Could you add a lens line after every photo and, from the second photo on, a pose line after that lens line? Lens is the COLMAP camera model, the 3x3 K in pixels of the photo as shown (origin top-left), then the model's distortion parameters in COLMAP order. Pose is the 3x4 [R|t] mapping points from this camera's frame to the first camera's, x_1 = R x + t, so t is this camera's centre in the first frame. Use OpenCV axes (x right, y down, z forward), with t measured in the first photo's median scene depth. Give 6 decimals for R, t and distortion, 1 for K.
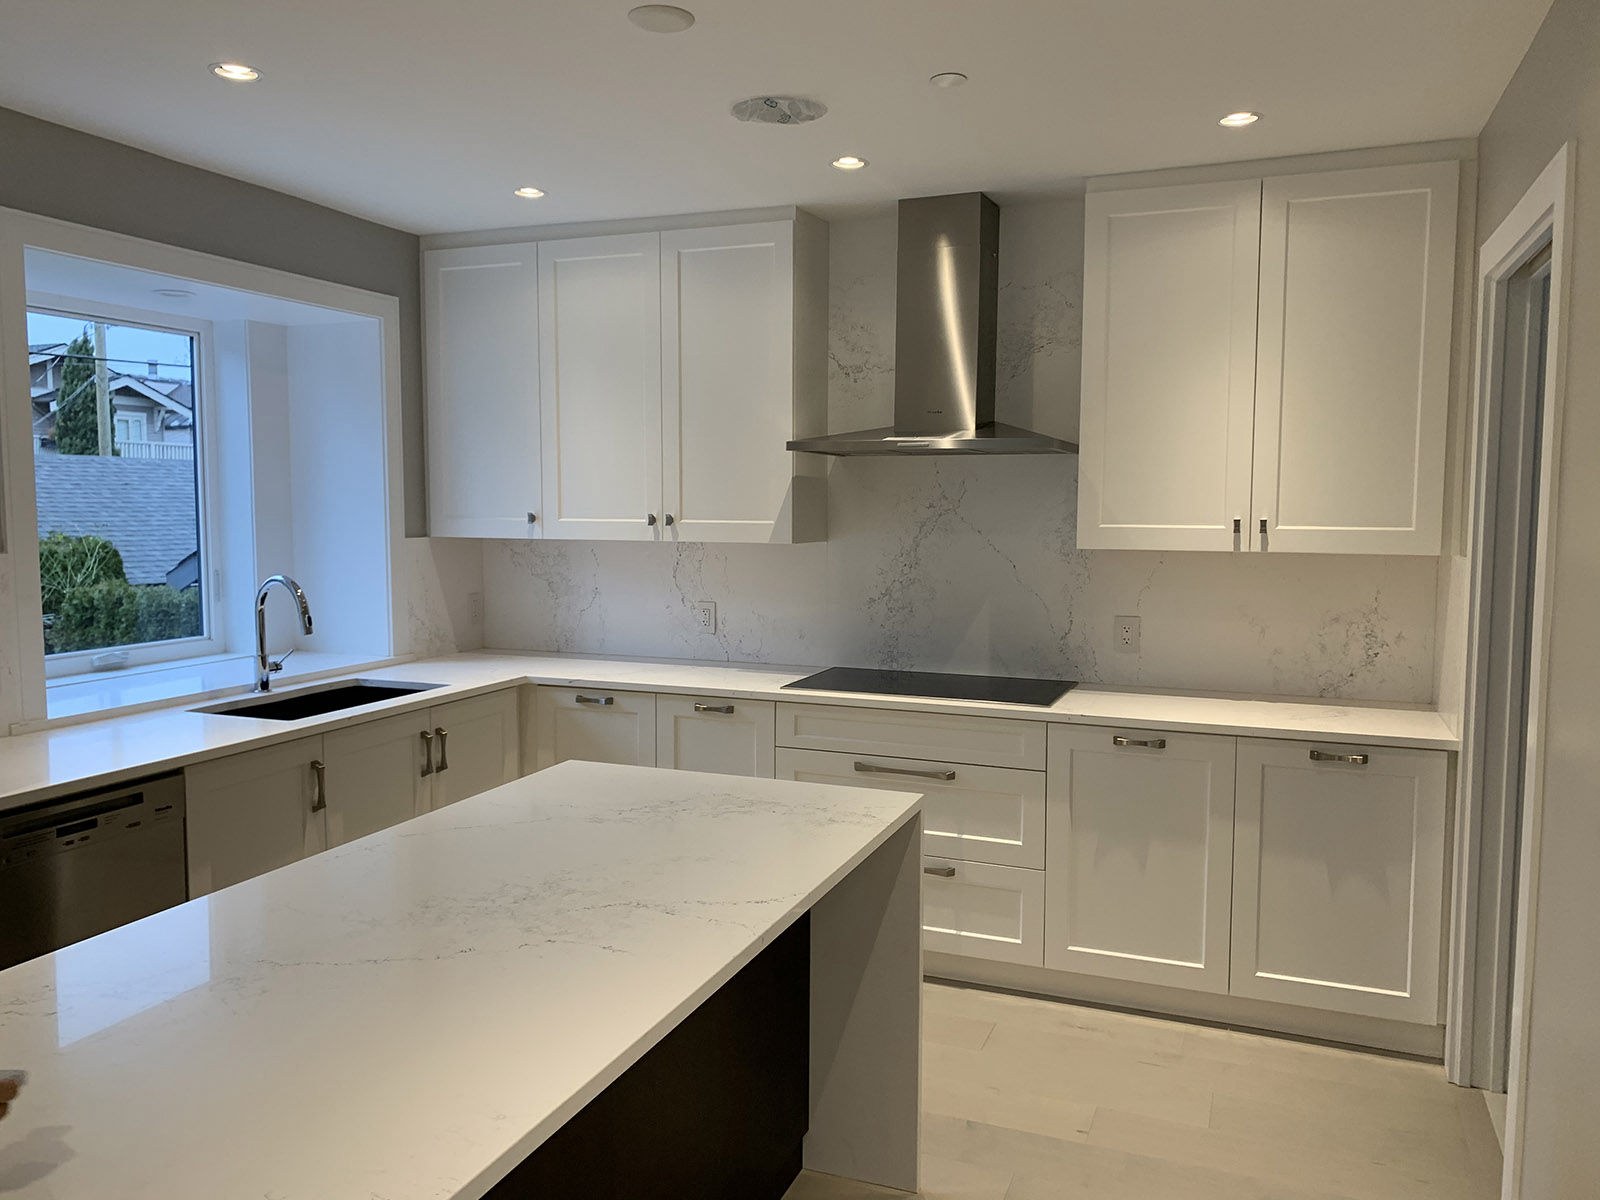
lens RADIAL K [[1231.5, 0, 800.0], [0, 1231.5, 600.0], [0, 0, 1]] dist [0.106012, -0.266478]
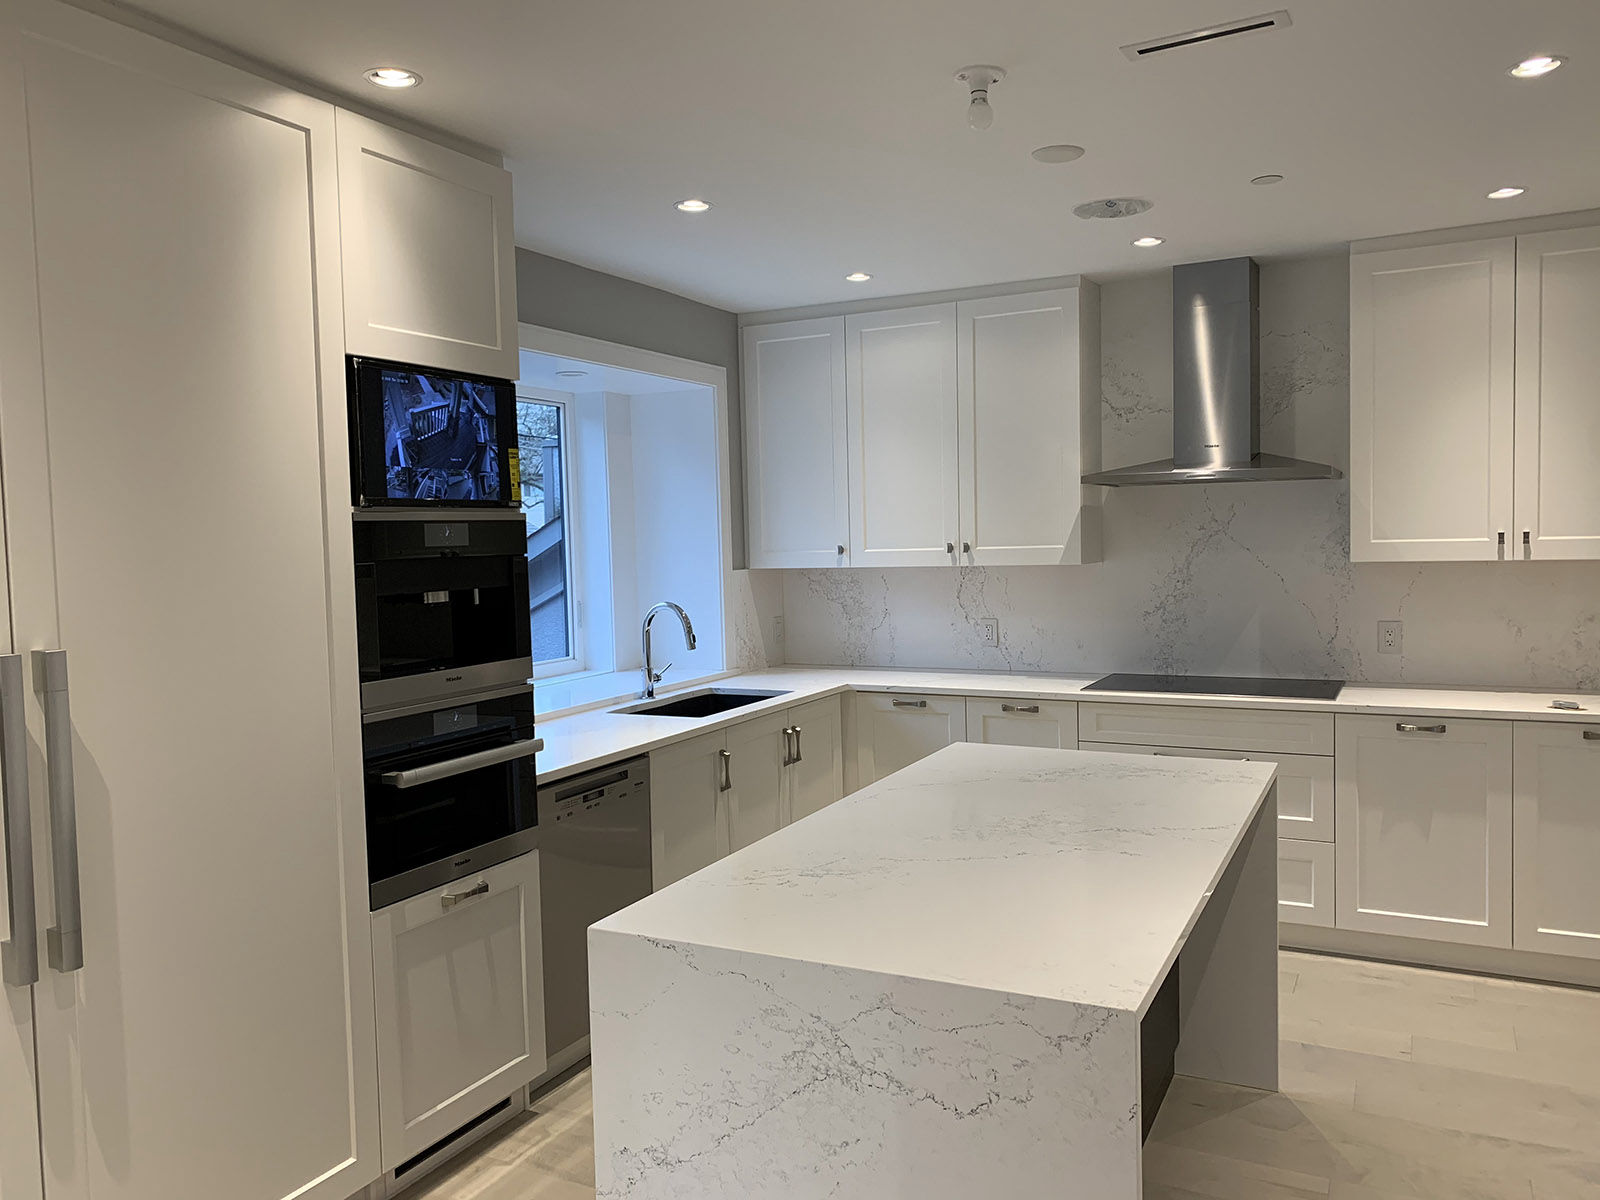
lens RADIAL K [[1220.4, 0, 800.0], [0, 1220.4, 600.0], [0, 0, 1]] dist [0.000811, 0.000265]
pose [[0.994022, -0.023643, -0.106587, -0.147853], [0.020883, 0.999419, -0.026934, 0.012411], [0.107162, 0.024547, 0.993939, -0.157160]]
